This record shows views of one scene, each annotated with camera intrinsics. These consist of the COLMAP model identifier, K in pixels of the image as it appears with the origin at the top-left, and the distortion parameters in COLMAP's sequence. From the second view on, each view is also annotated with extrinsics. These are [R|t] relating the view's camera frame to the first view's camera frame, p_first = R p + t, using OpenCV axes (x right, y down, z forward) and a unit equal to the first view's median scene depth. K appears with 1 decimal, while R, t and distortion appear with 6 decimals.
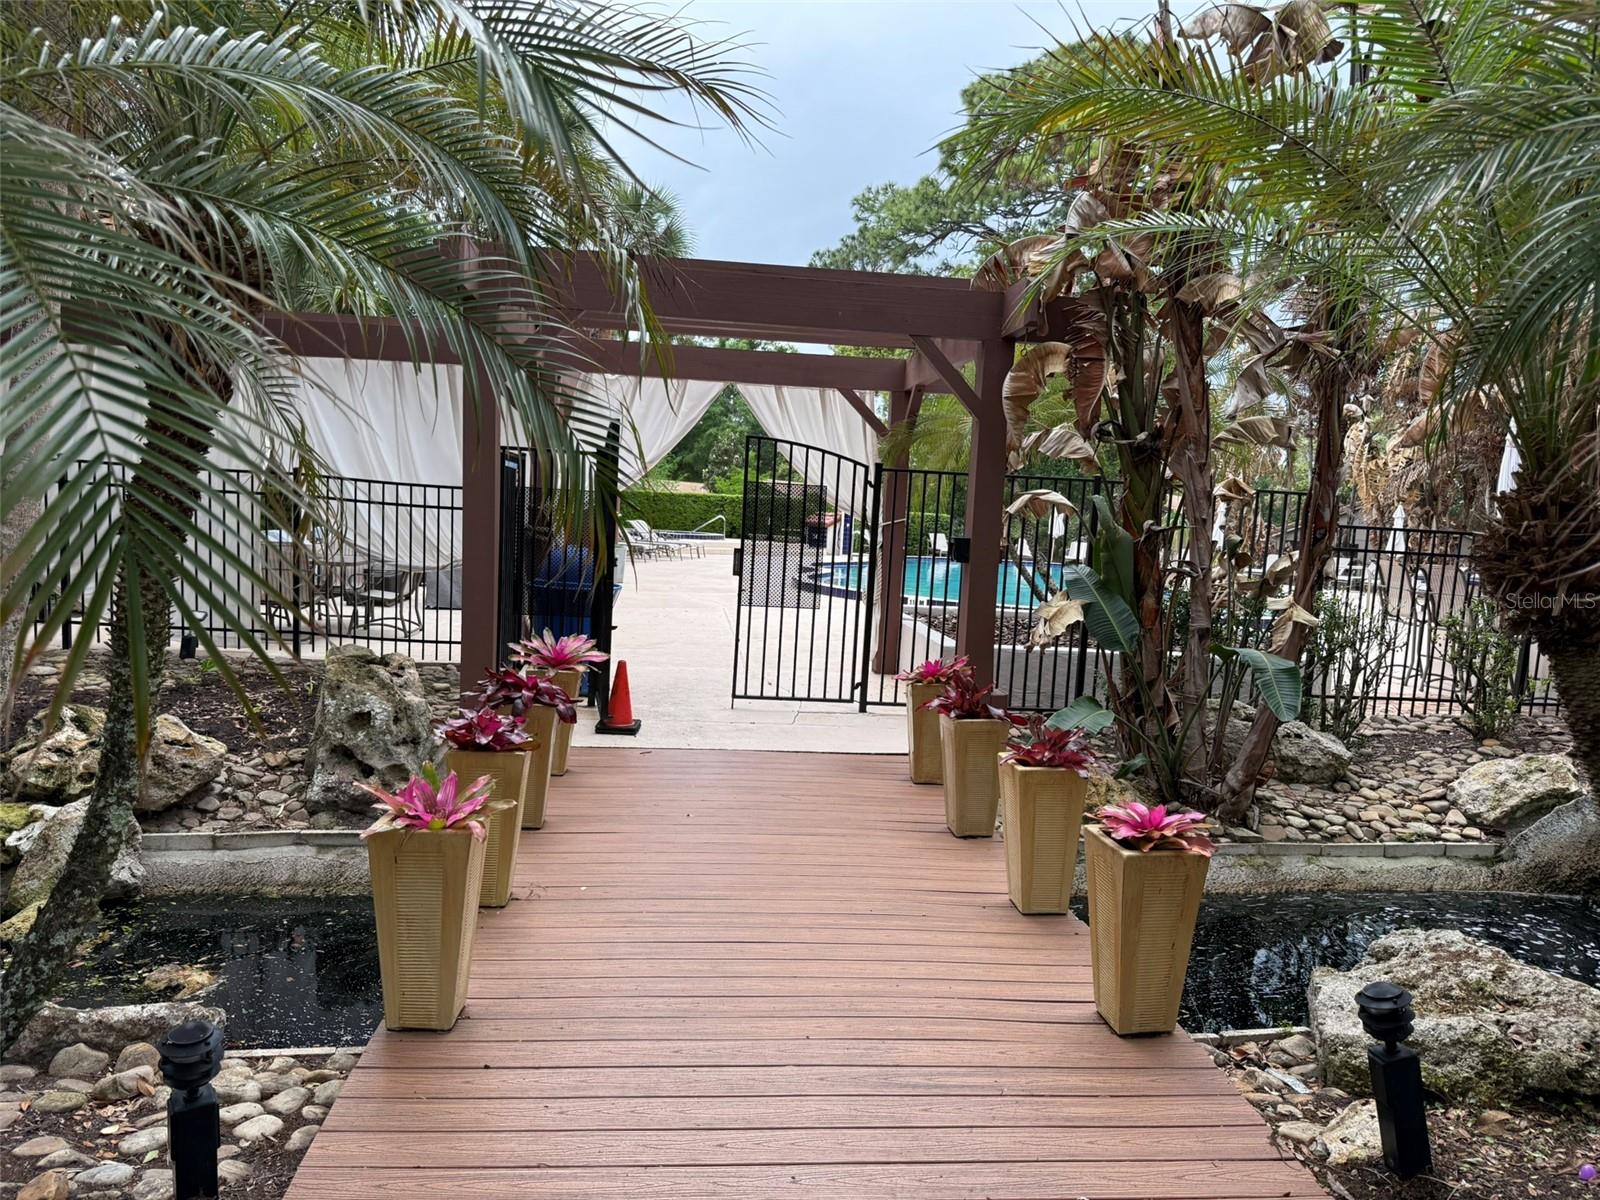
lens RADIAL K [[1120.6, 0, 799.4], [0, 1120.6, 624.6], [0, 0, 1]] dist [-0.004498, -0.001308]
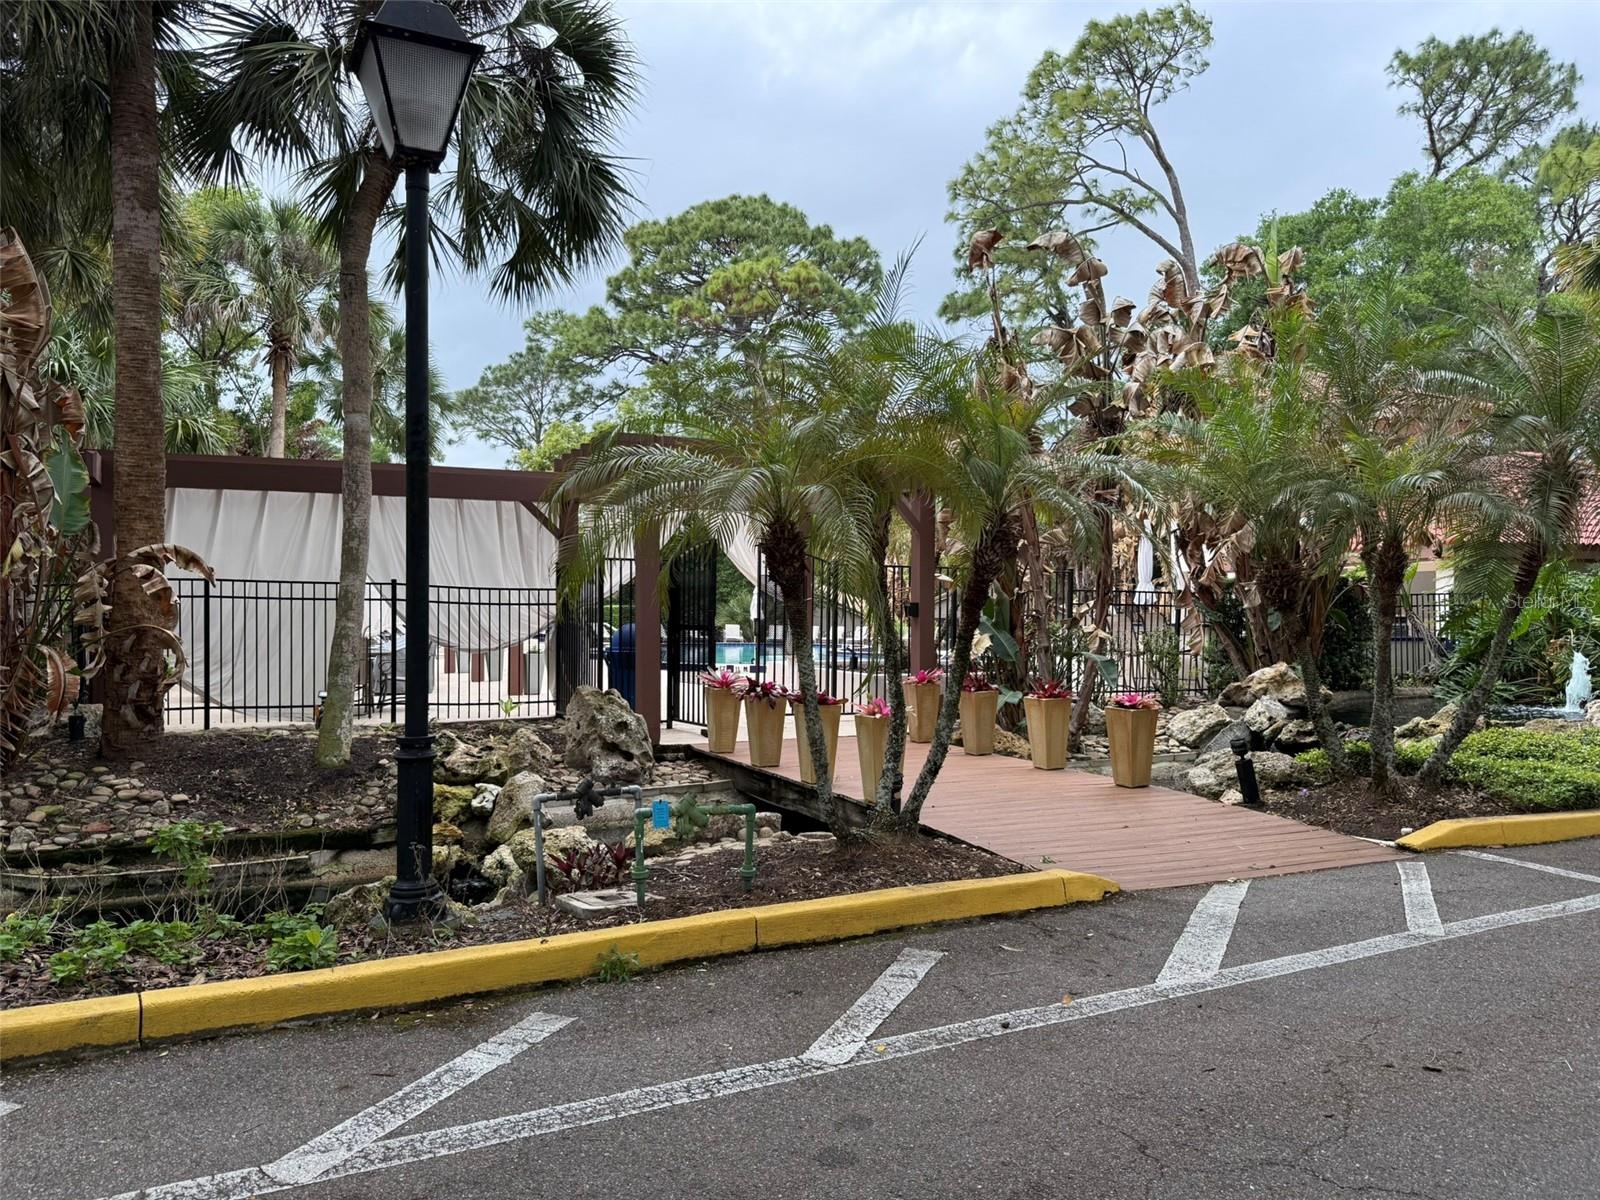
lens RADIAL K [[1112.9, 0, 800.0], [0, 1112.9, 600.0], [0, 0, 1]] dist [0.101809, -0.000053]
pose [[0.940889, -0.041510, 0.336162, -0.488953], [0.077437, 0.992539, -0.094176, 0.054030], [-0.329745, 0.114641, 0.937084, -0.453920]]
